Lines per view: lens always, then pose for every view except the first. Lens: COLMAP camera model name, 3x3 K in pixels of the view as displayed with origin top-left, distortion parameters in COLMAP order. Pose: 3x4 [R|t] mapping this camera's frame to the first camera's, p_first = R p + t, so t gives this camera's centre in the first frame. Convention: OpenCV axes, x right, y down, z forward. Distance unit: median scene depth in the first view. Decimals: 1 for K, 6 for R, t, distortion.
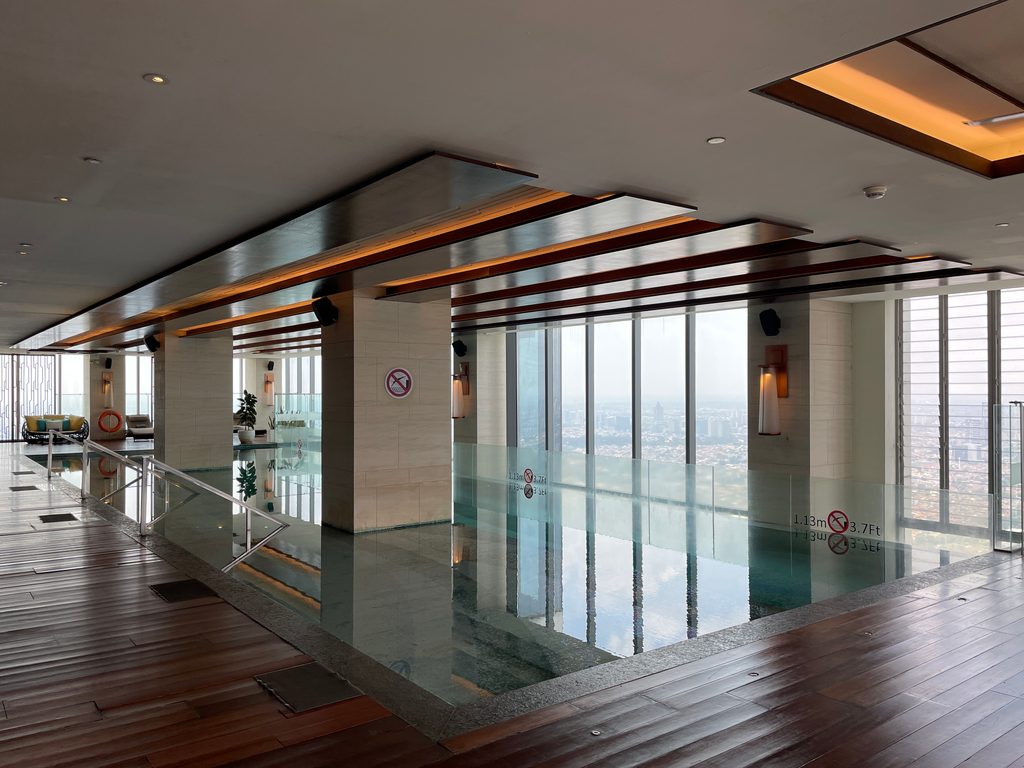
lens RADIAL K [[777.5, 0, 511.2], [0, 777.5, 380.5], [0, 0, 1]] dist [0.078757, -0.113913]
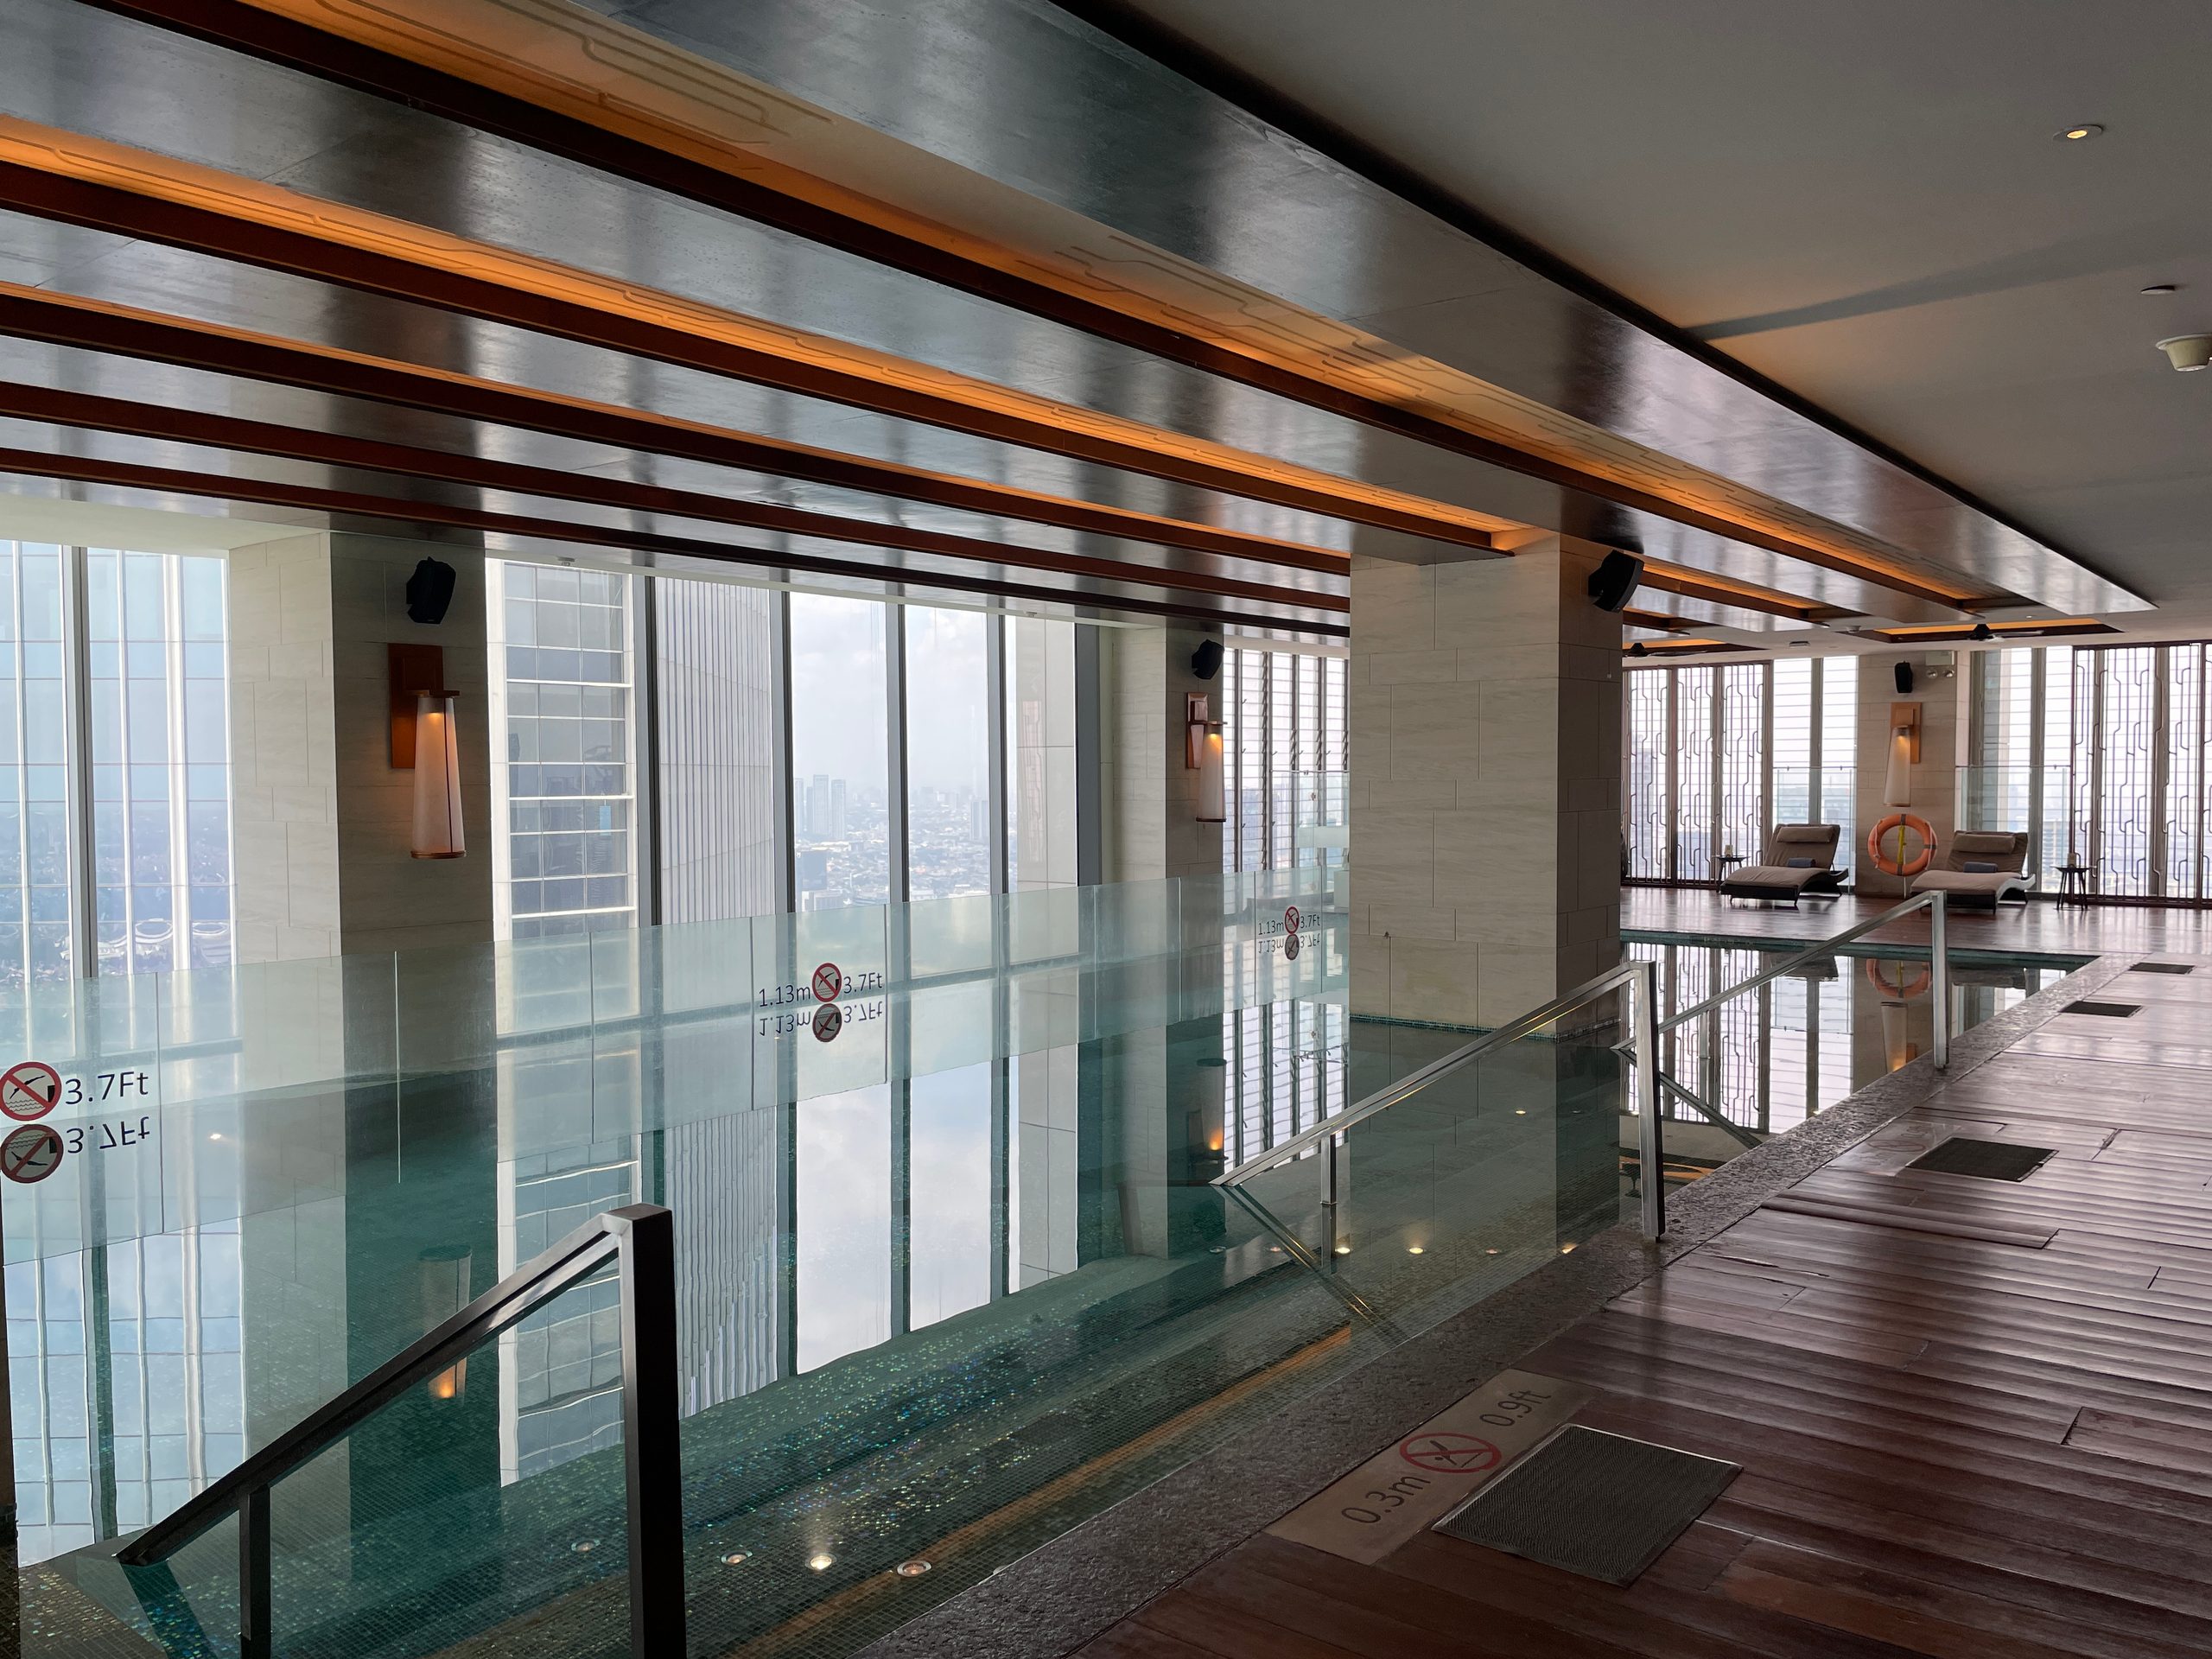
lens RADIAL K [[1679.5, 0, 1104.3], [0, 1679.5, 822.0], [0, 0, 1]] dist [0.078757, -0.113913]
pose [[-0.241892, -0.038953, 0.969521, -0.856046], [-0.011445, 0.999239, 0.037291, 0.012689], [-0.970236, -0.002076, -0.242154, 1.141244]]
